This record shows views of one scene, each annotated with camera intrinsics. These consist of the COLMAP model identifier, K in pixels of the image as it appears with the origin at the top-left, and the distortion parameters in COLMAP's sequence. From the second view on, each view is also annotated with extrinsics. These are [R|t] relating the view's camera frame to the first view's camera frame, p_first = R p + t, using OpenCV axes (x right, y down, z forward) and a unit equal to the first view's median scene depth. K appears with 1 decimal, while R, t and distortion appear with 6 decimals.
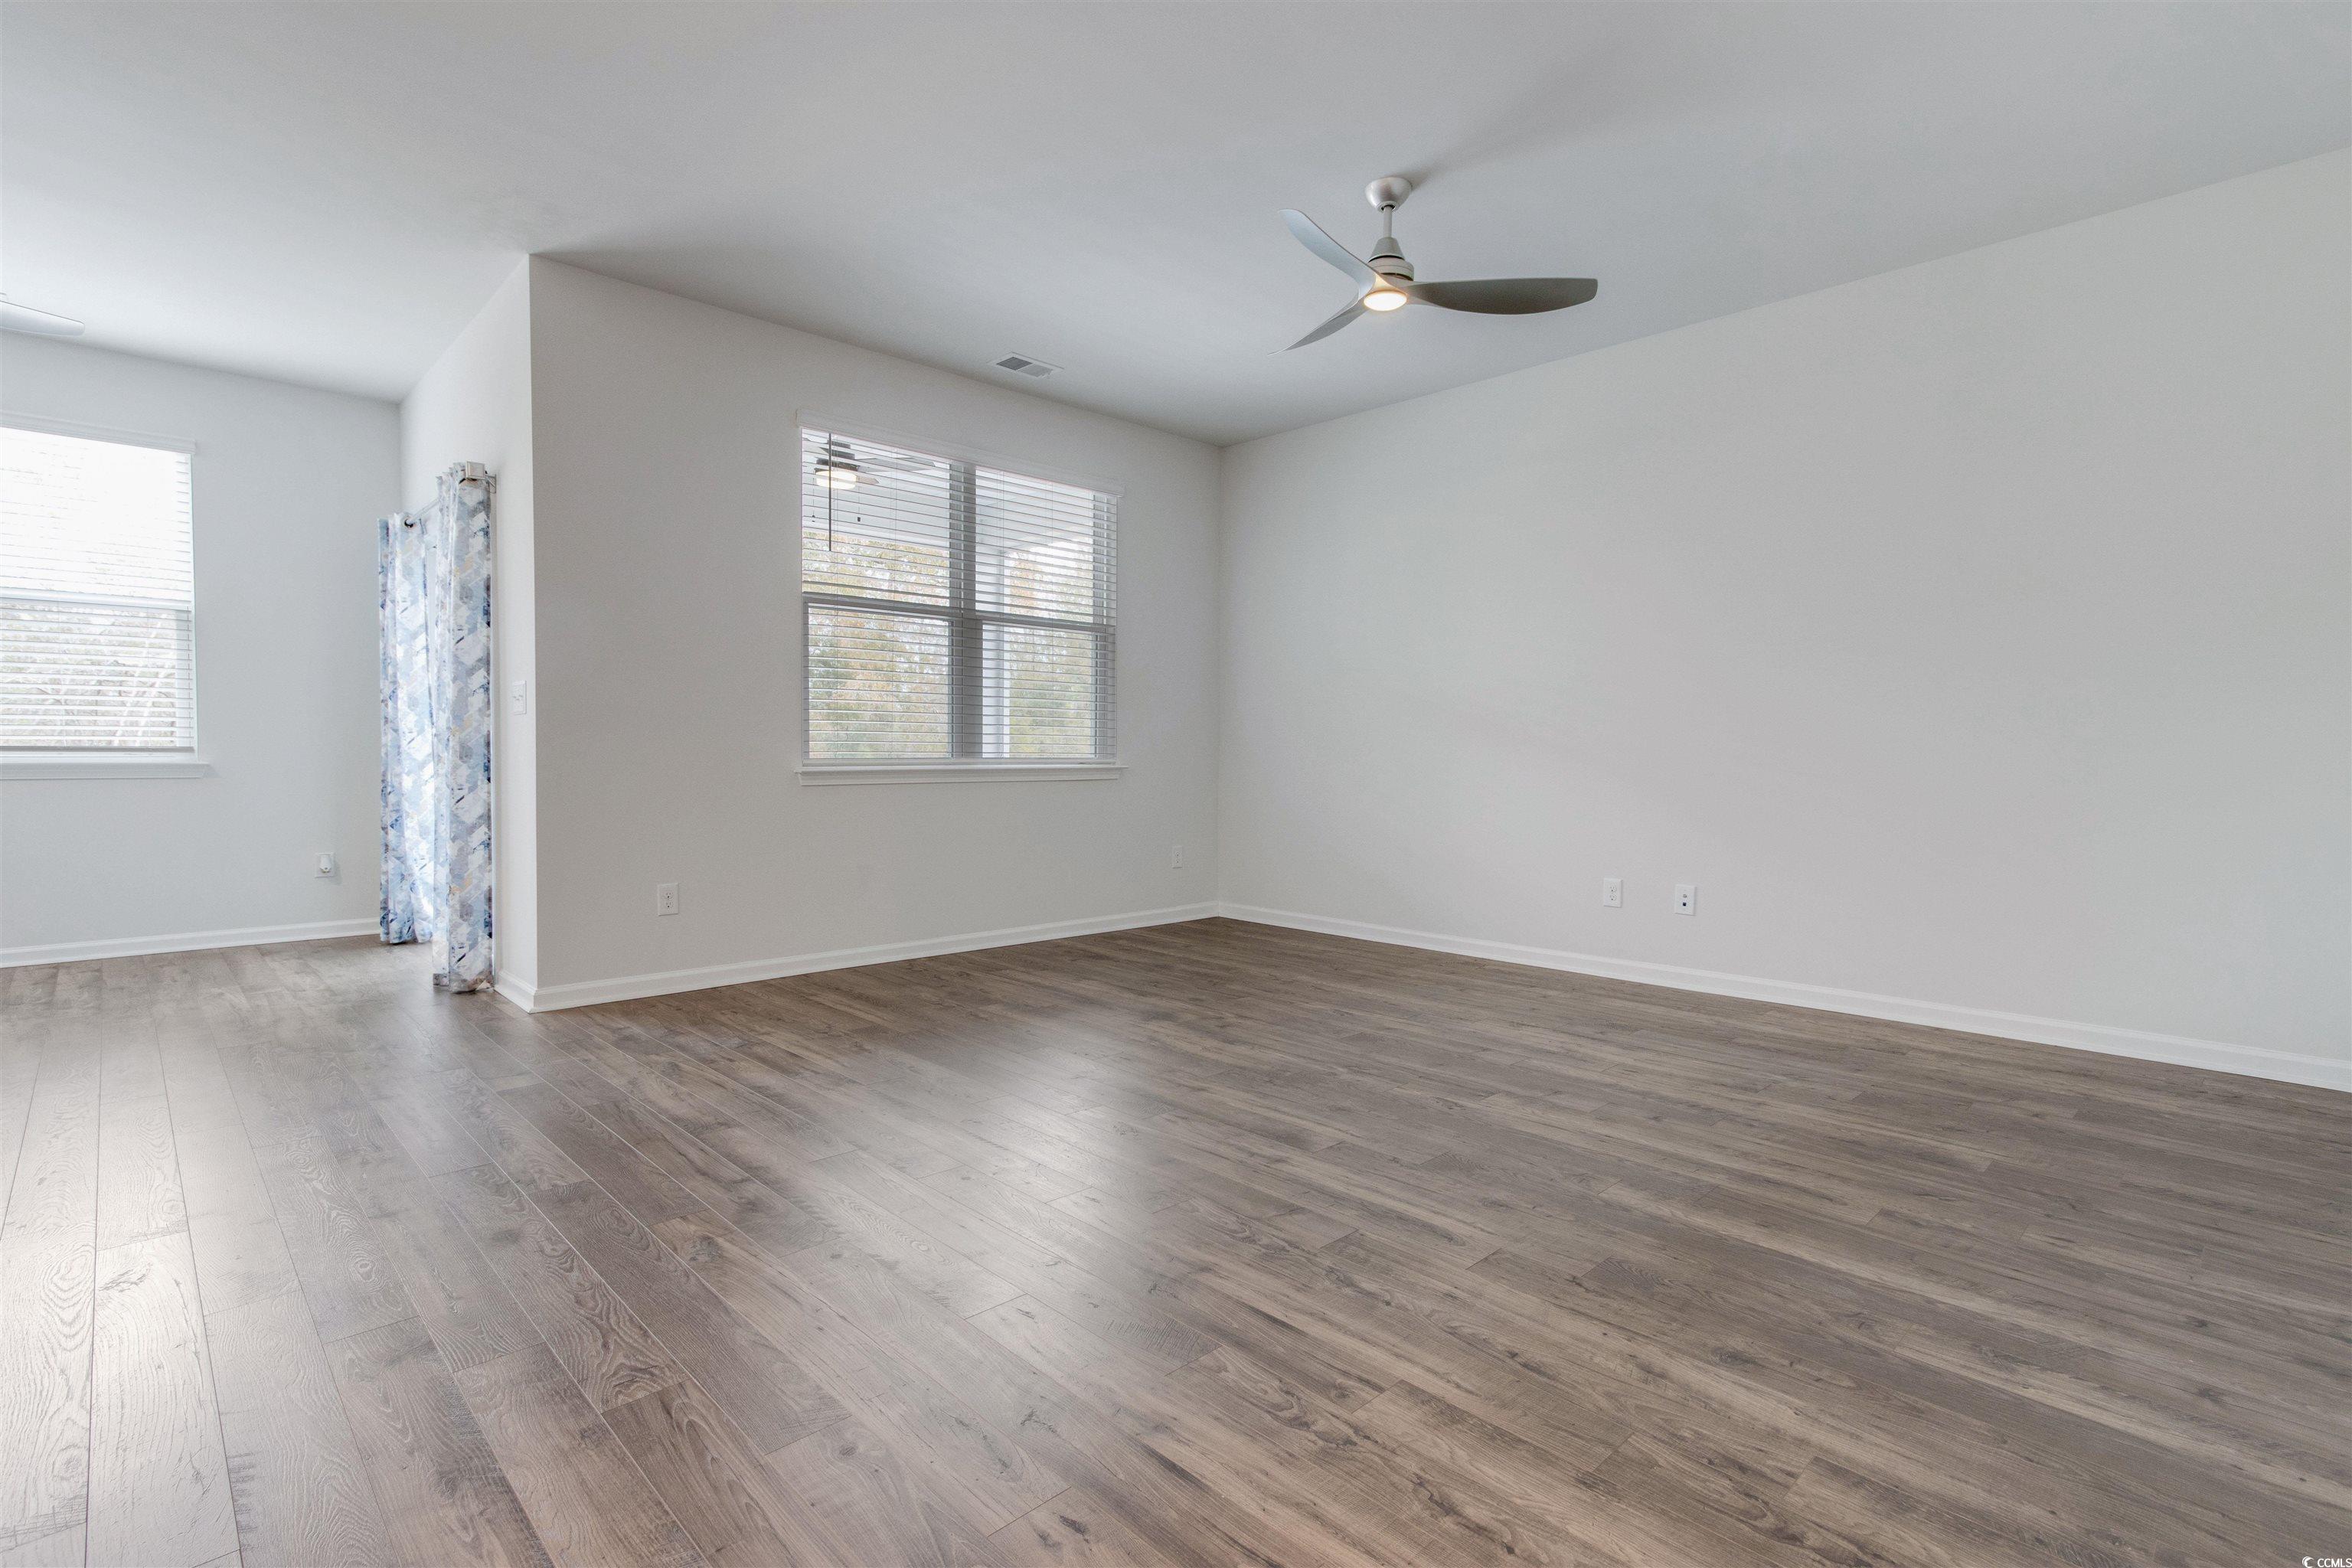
lens RADIAL K [[1115.7, 0, 1181.2], [0, 1115.7, 791.4], [0, 0, 1]] dist [0.002636, 0.001261]
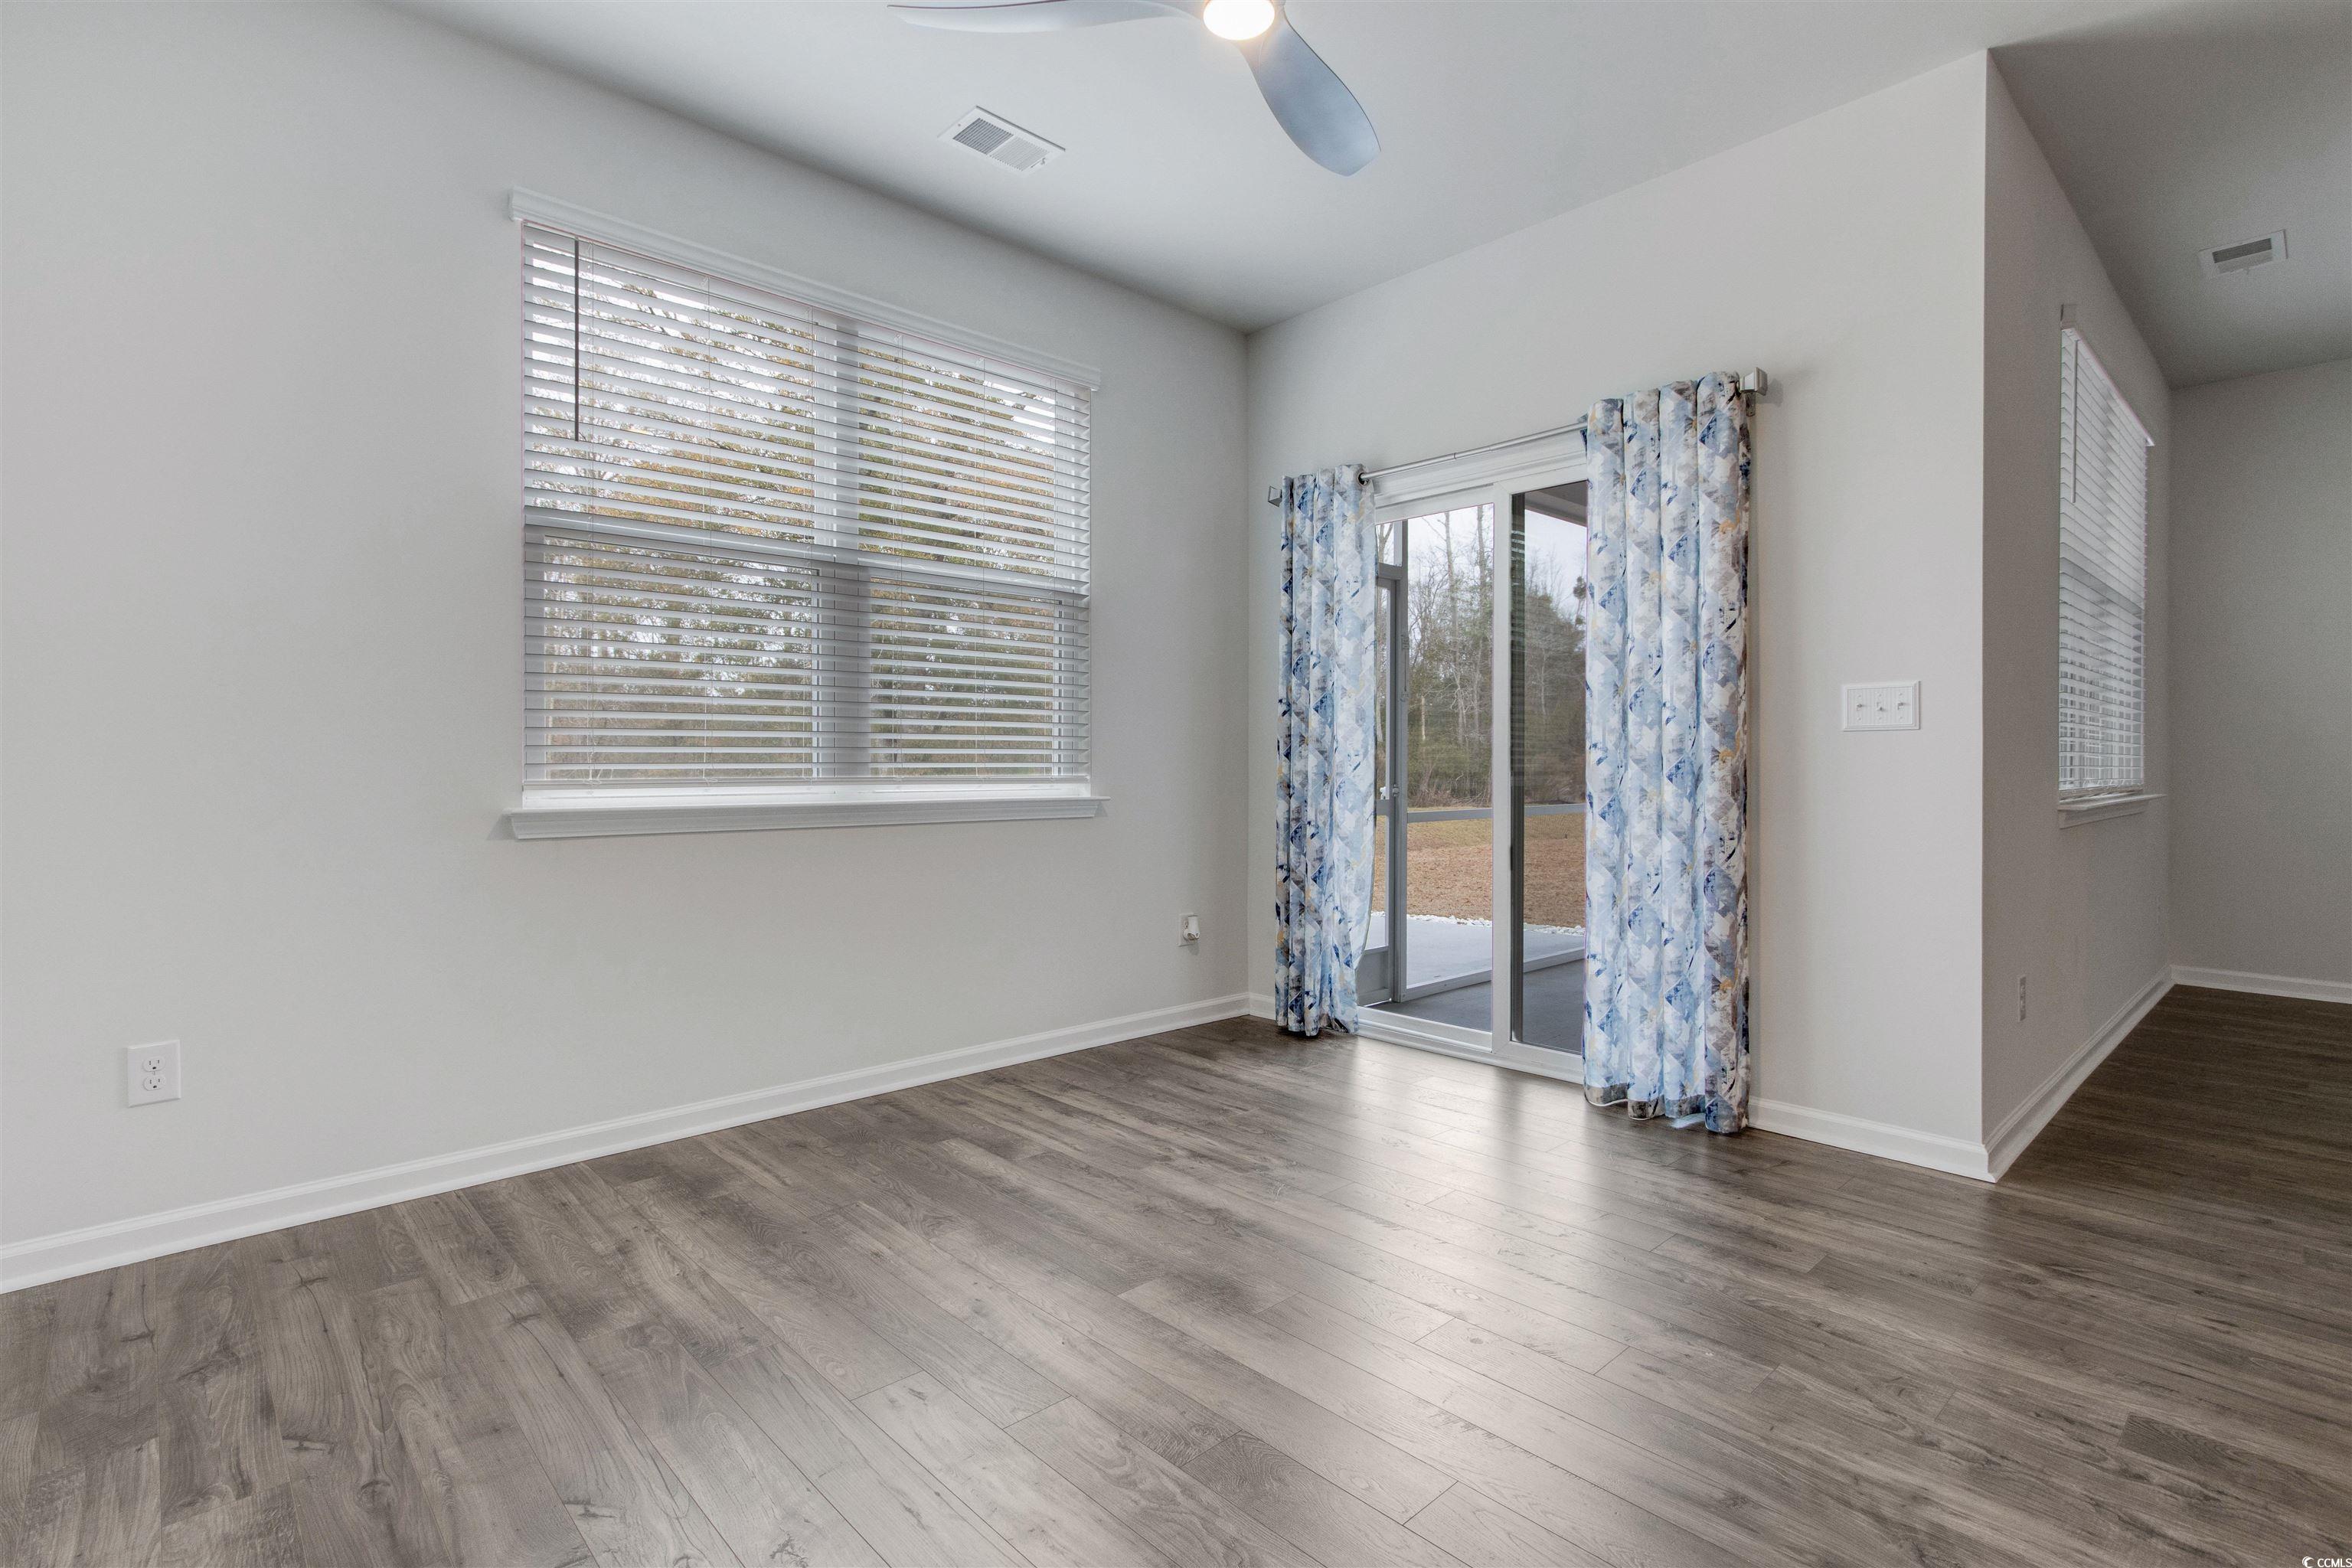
lens RADIAL K [[1116.0, 0, 1179.7], [0, 1116.0, 761.0], [0, 0, 1]] dist [0.005401, 0.001070]
pose [[0.999909, -0.004627, -0.012687, -1.093472], [0.004108, 0.999167, -0.040613, -0.026037], [0.012864, 0.040557, 0.999094, 0.335607]]
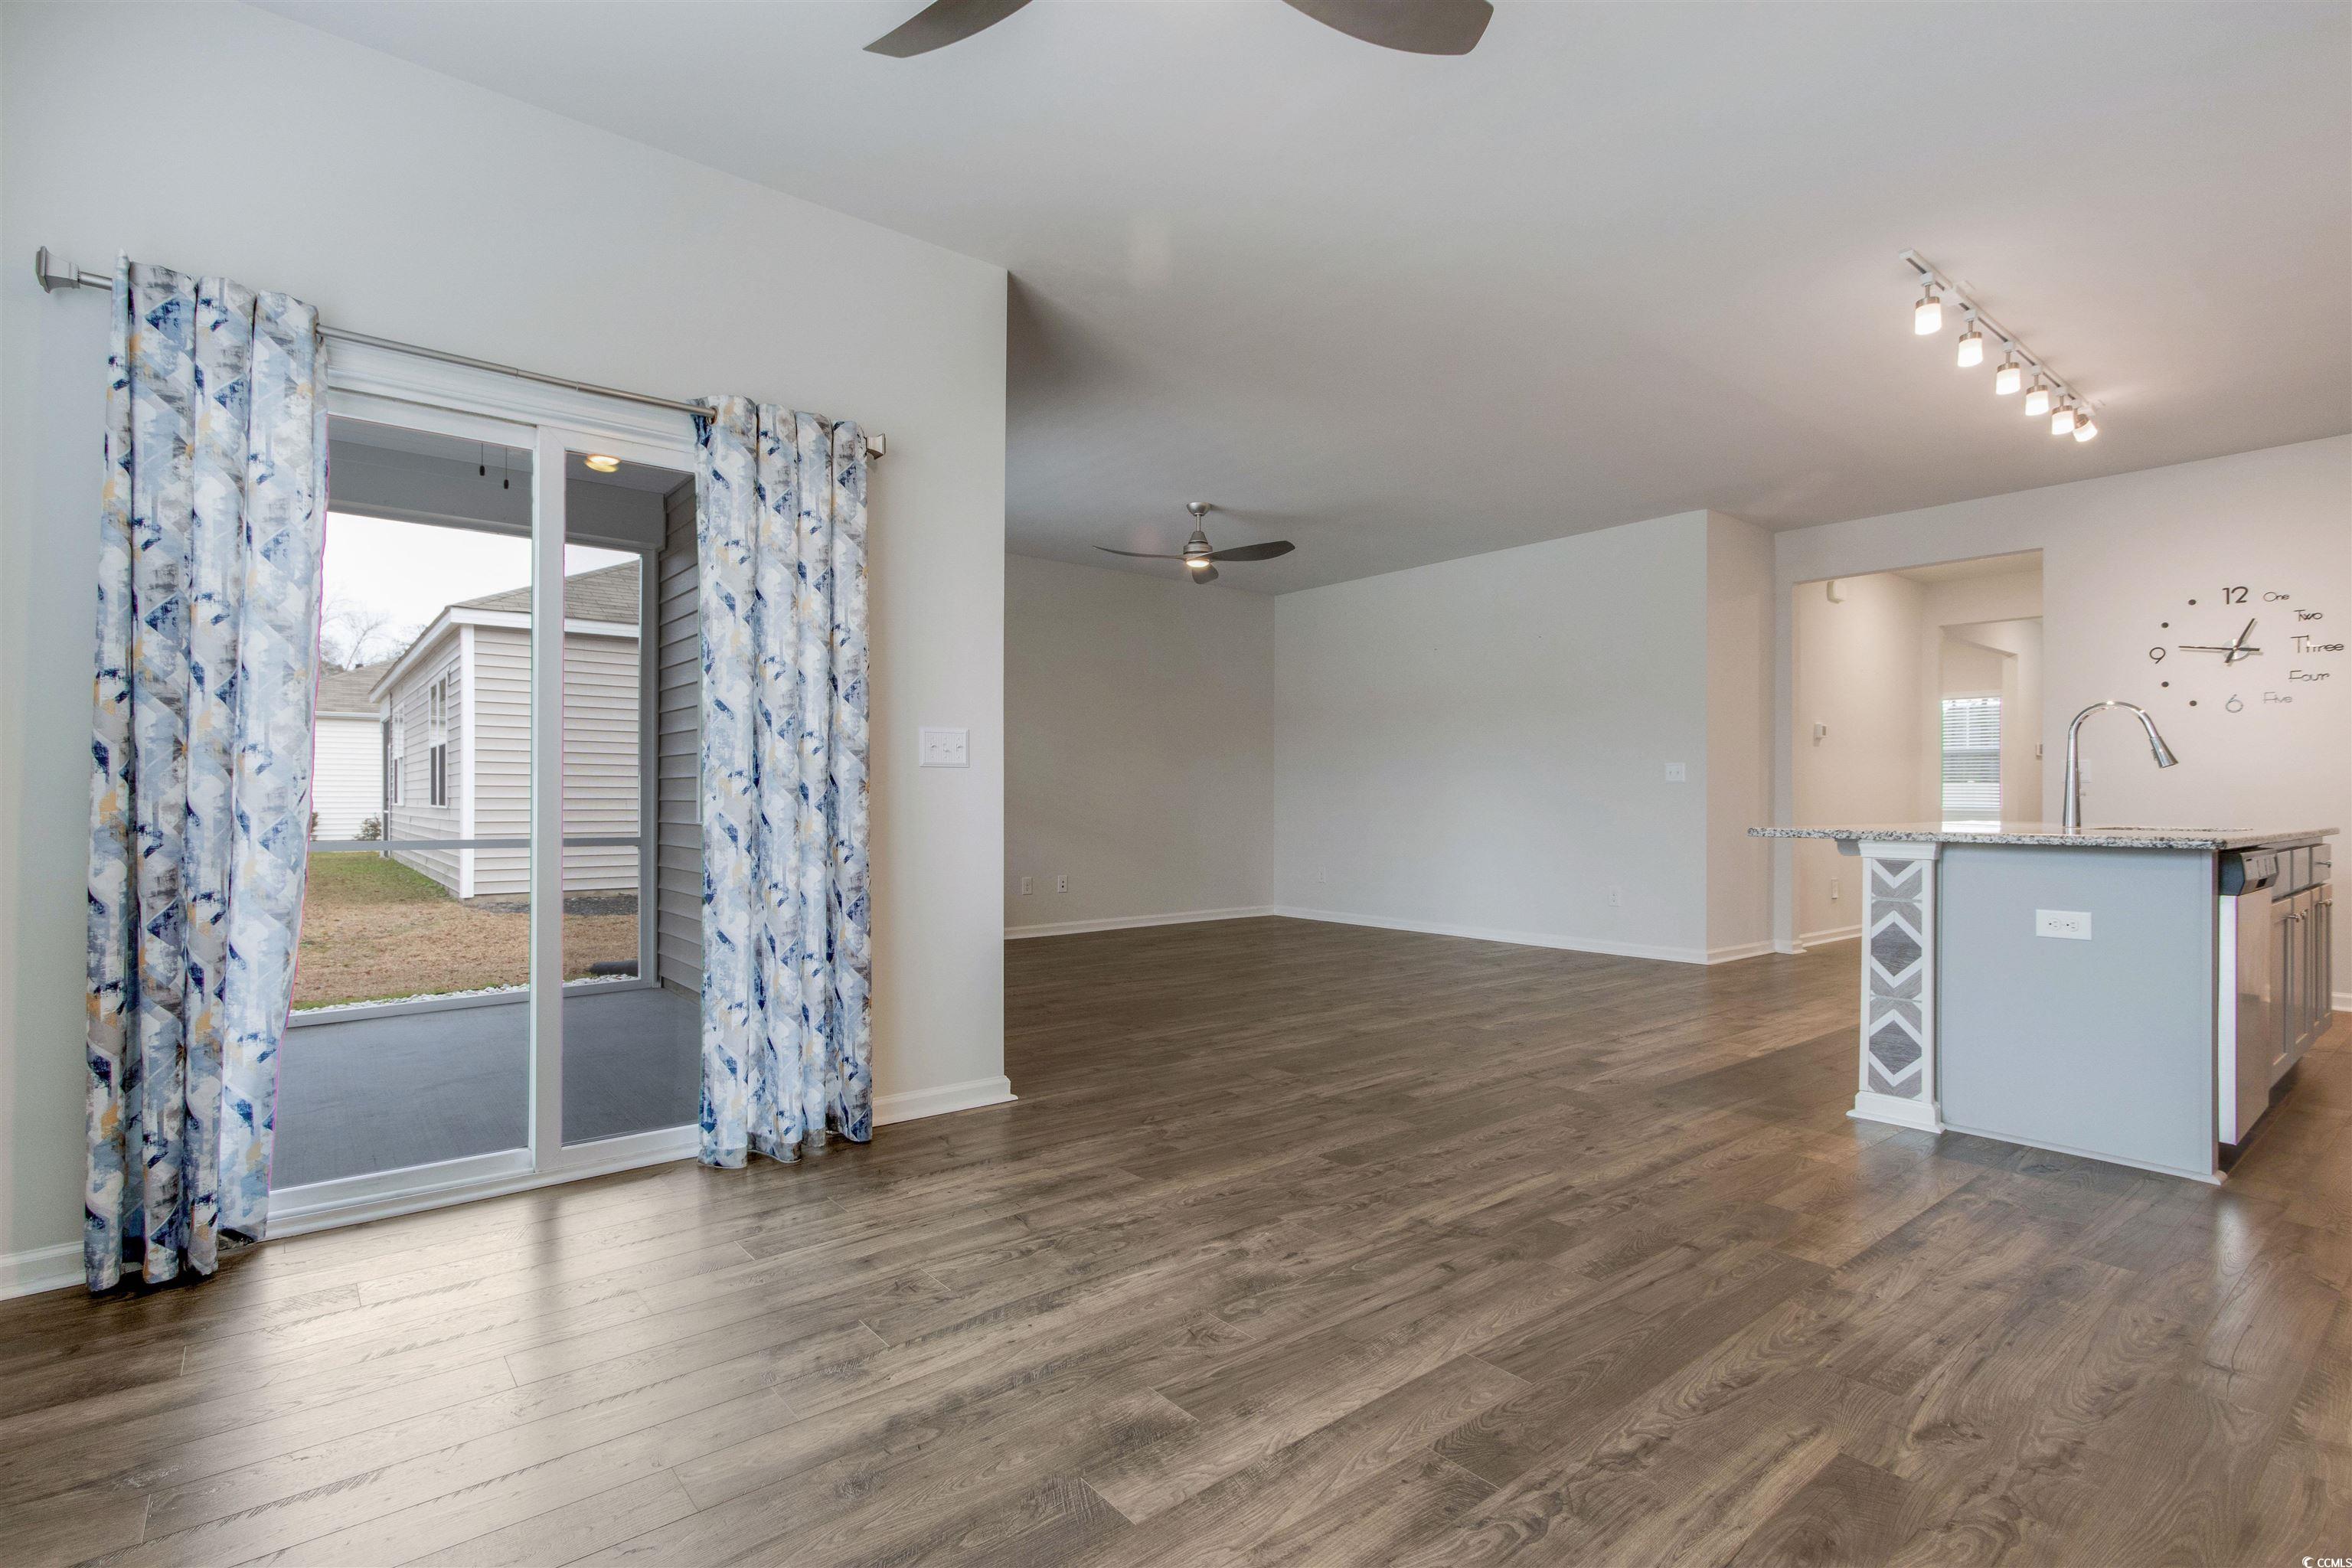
lens RADIAL K [[1106.6, 0, 1126.8], [0, 1106.6, 793.1], [0, 0, 1]] dist [0.001301, 0.000577]
pose [[0.101774, -0.000540, 0.994807, -1.518568], [0.037003, 0.999310, -0.003244, -0.044714], [-0.994119, 0.037141, 0.101724, 0.838148]]
